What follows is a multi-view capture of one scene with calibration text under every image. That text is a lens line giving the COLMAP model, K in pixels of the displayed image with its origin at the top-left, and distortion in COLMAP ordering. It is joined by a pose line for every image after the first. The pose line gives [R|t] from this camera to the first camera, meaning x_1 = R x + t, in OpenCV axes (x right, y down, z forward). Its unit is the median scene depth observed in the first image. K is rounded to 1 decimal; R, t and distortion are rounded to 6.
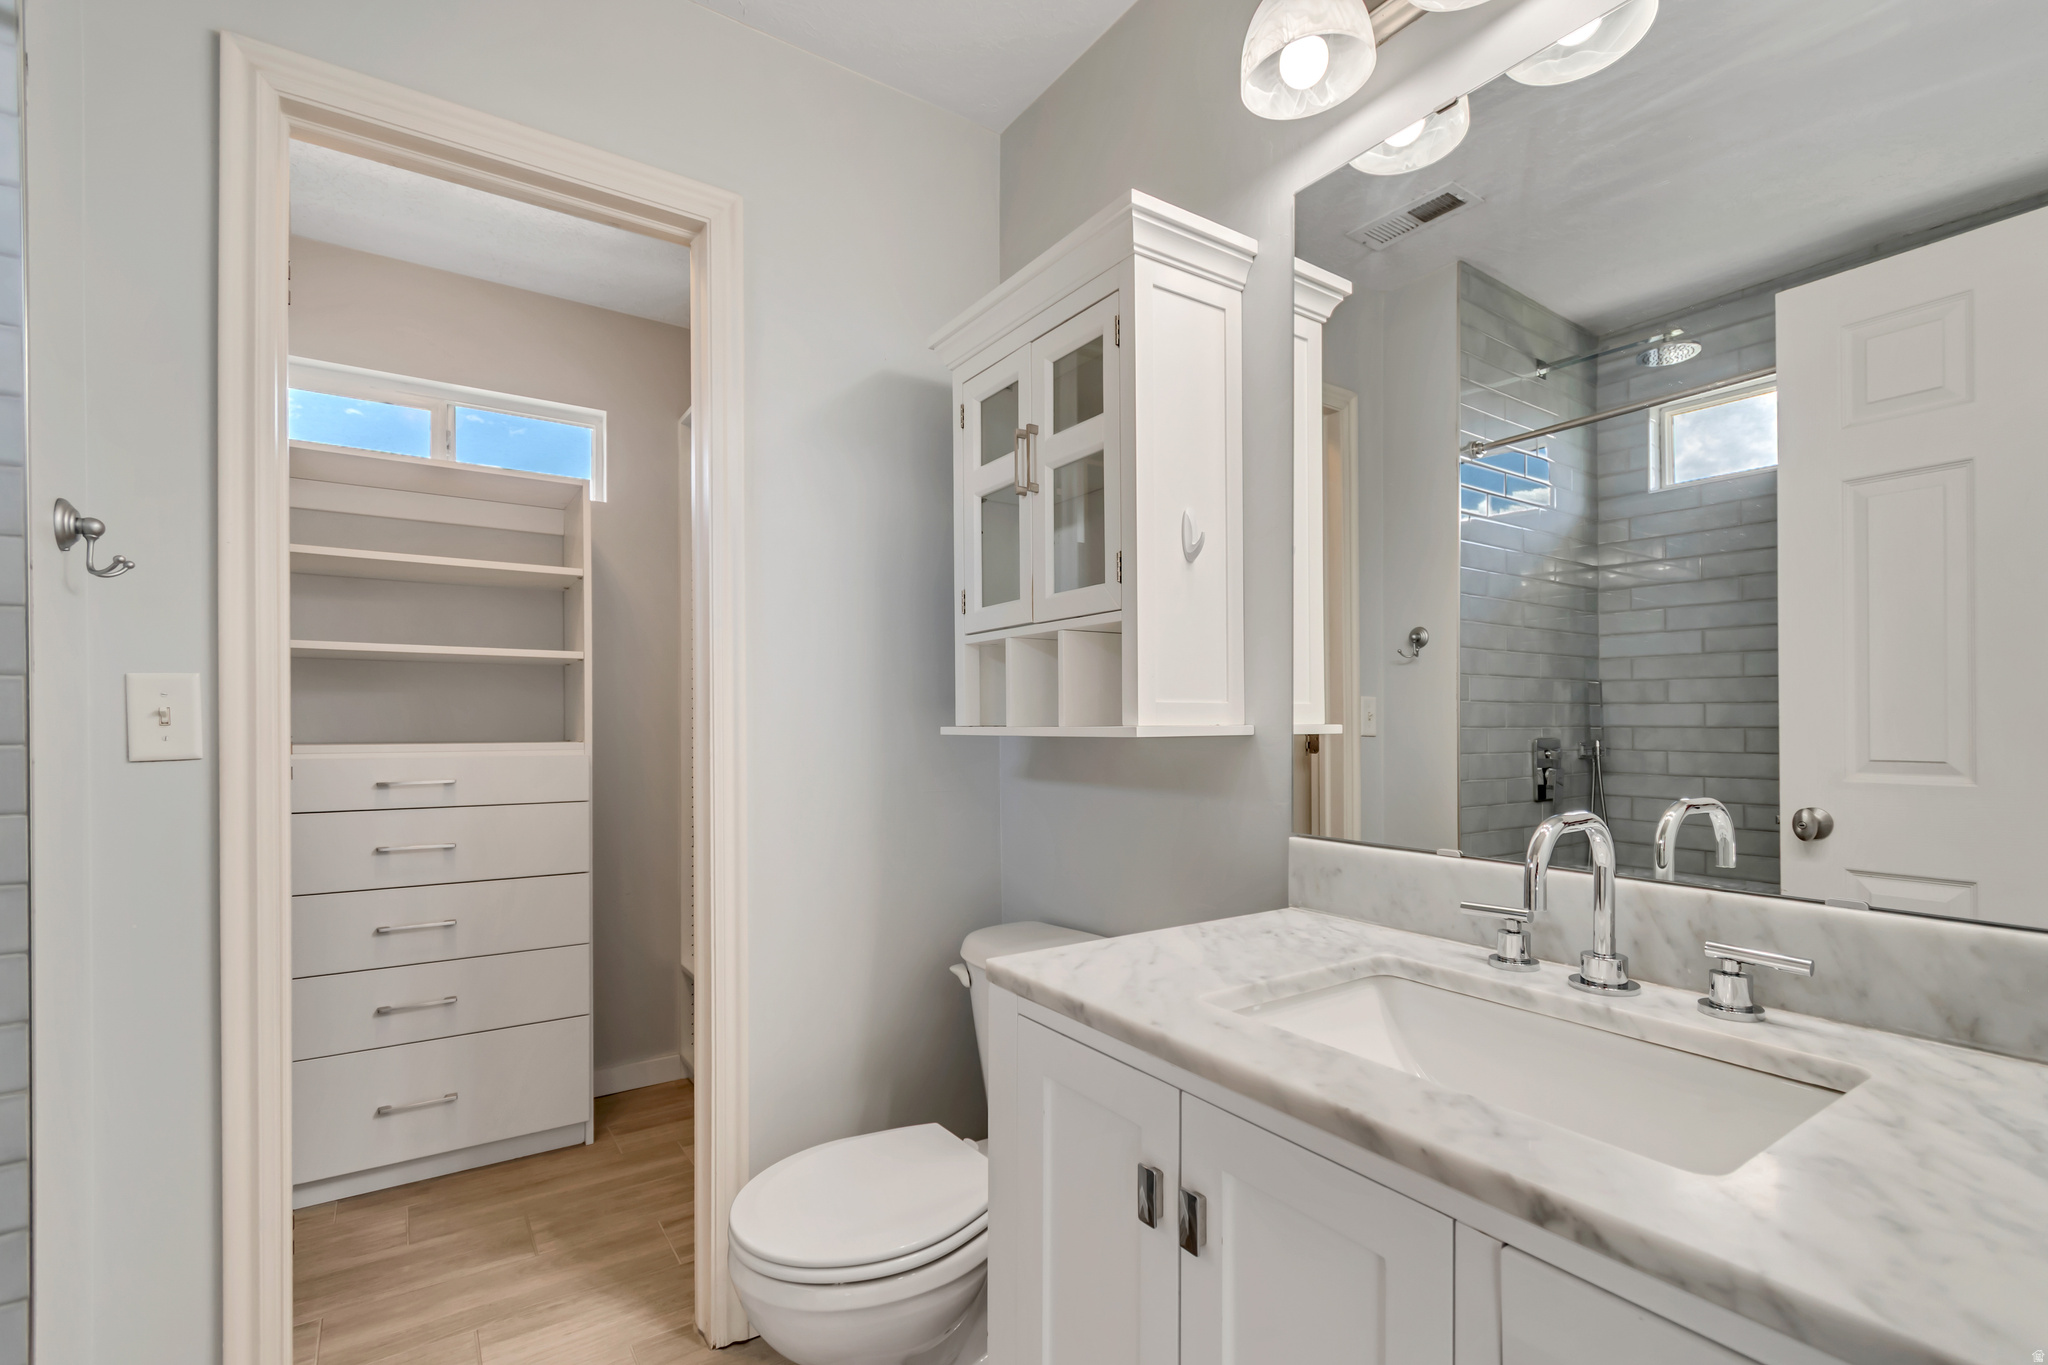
lens RADIAL K [[919.9, 0, 1022.2], [0, 919.9, 726.1], [0, 0, 1]] dist [0.002757, -0.002695]
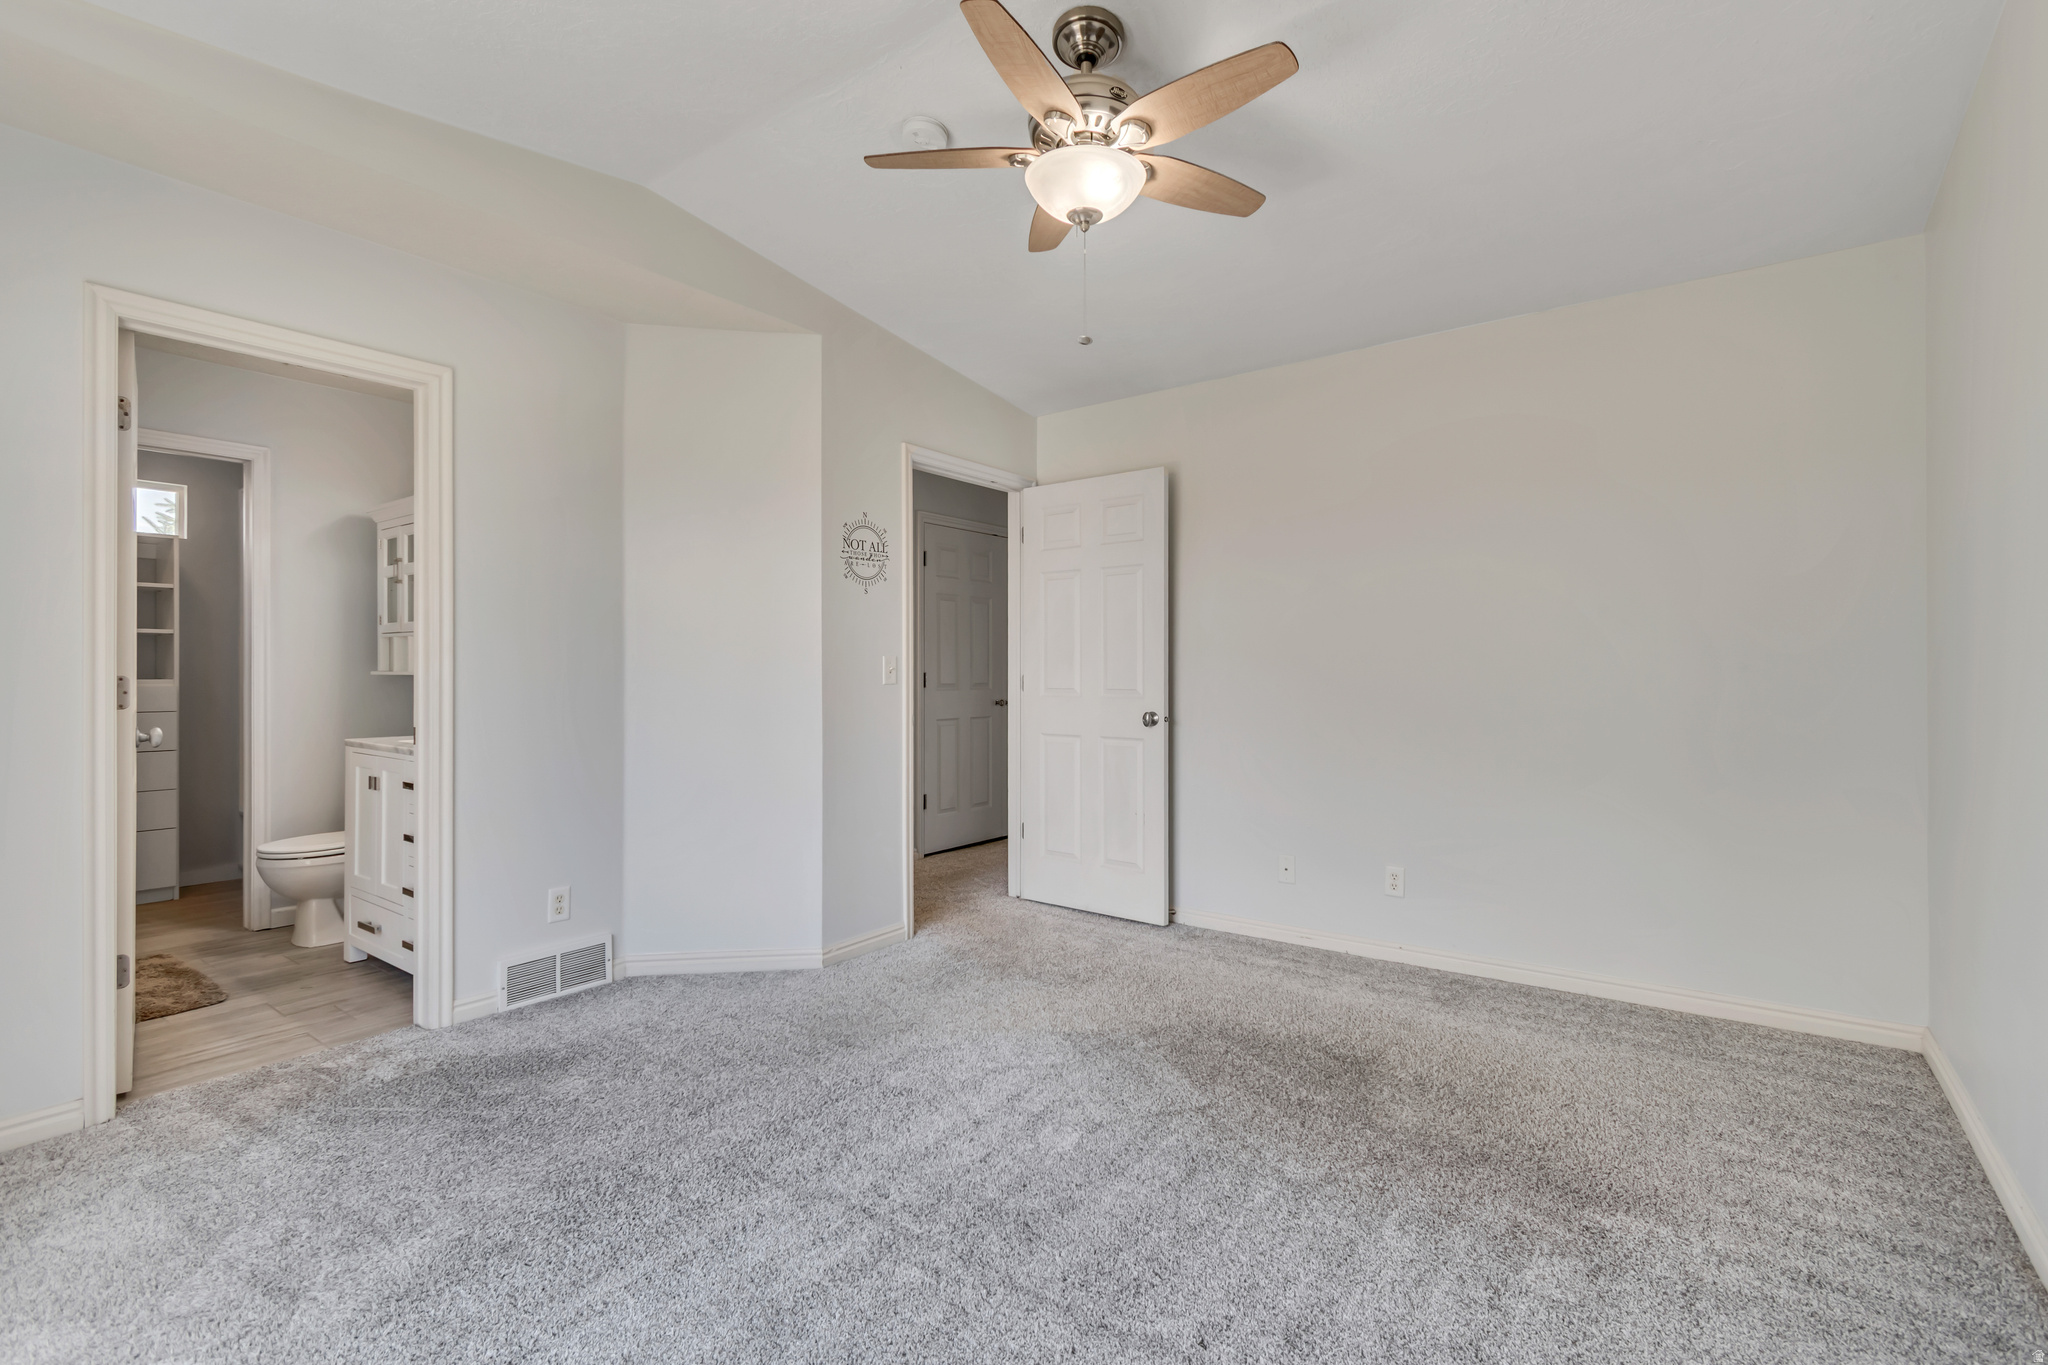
lens RADIAL K [[919.9, 0, 1028.4], [0, 919.9, 677.6], [0, 0, 1]] dist [0.002757, -0.002695]
pose [[0.940057, 0.005275, 0.340977, 0.702777], [-0.005376, 0.999985, -0.000649, 0.009547], [-0.340976, -0.001223, 0.940071, -1.836865]]
